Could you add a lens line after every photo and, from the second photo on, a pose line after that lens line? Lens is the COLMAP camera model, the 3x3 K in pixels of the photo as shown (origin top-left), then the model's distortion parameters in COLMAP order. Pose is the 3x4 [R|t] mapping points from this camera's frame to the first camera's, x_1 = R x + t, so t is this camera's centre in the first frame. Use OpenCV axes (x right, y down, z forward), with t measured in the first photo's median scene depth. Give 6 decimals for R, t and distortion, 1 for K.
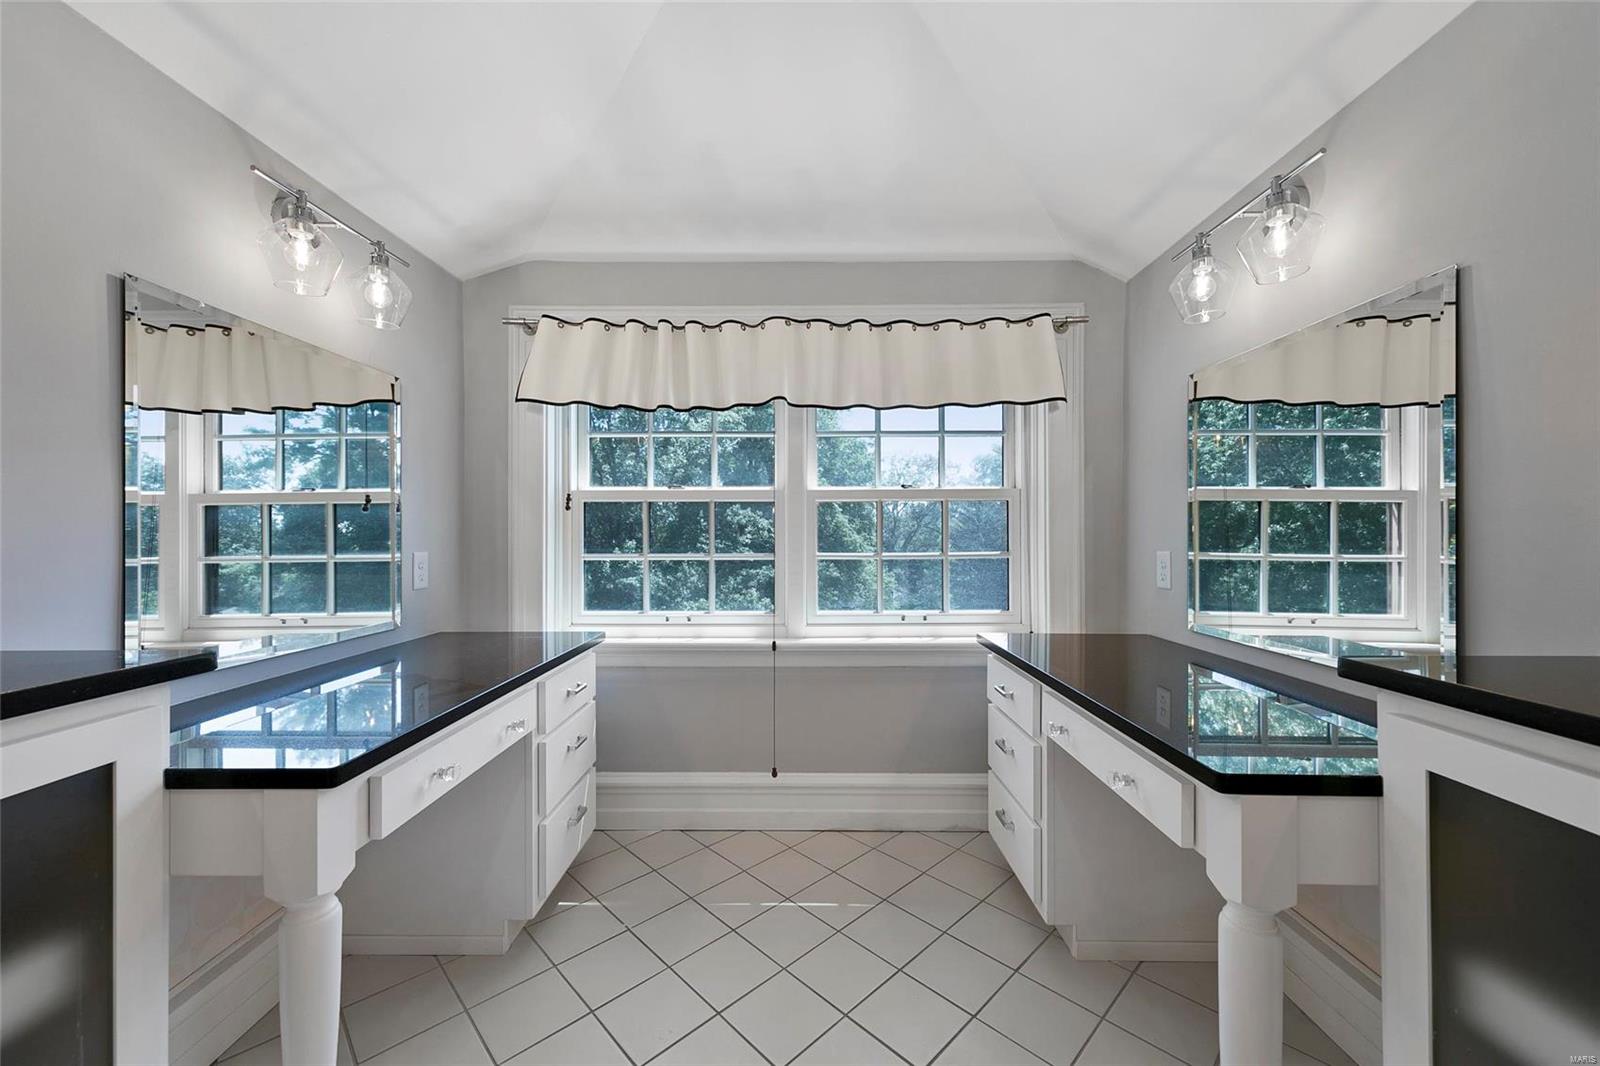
lens RADIAL K [[621.9, 0, 797.1], [0, 621.9, 540.3], [0, 0, 1]] dist [0.000401, 0.000037]
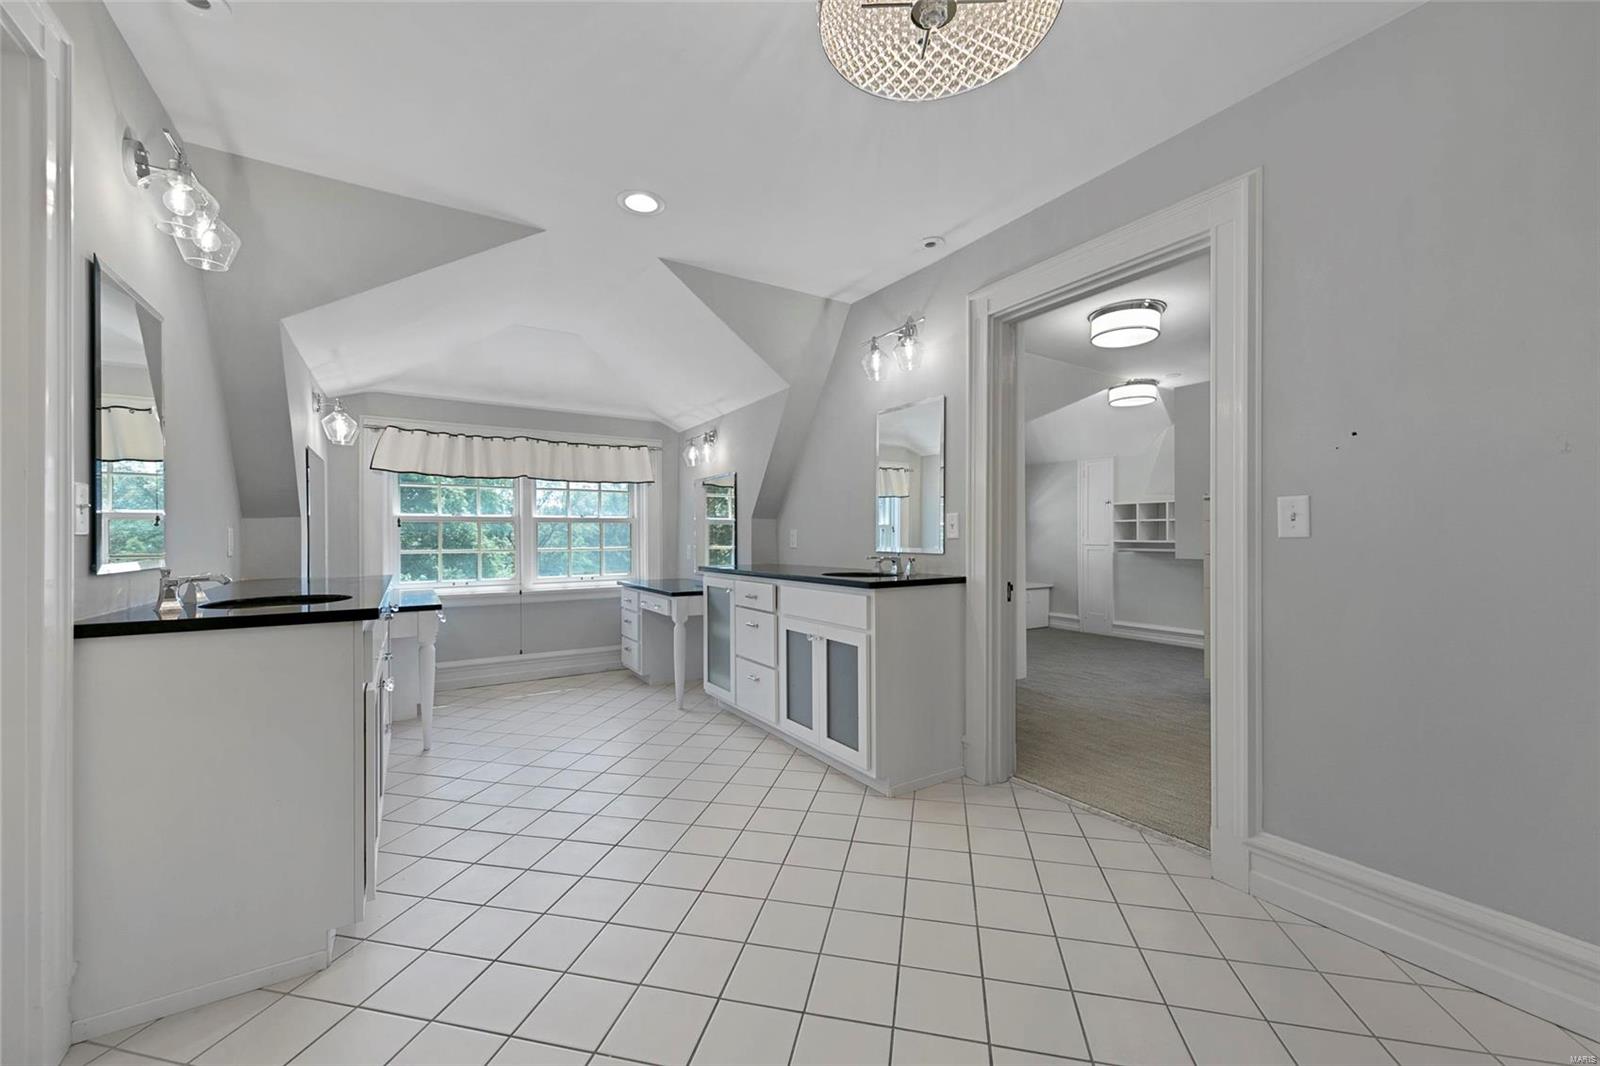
lens RADIAL K [[621.9, 0, 797.1], [0, 621.9, 540.3], [0, 0, 1]] dist [0.000401, 0.000037]
pose [[0.842168, -0.002636, 0.539209, -0.384710], [0.004148, 0.999990, -0.001590, 0.002446], [-0.539199, 0.003576, 0.842171, -1.282951]]
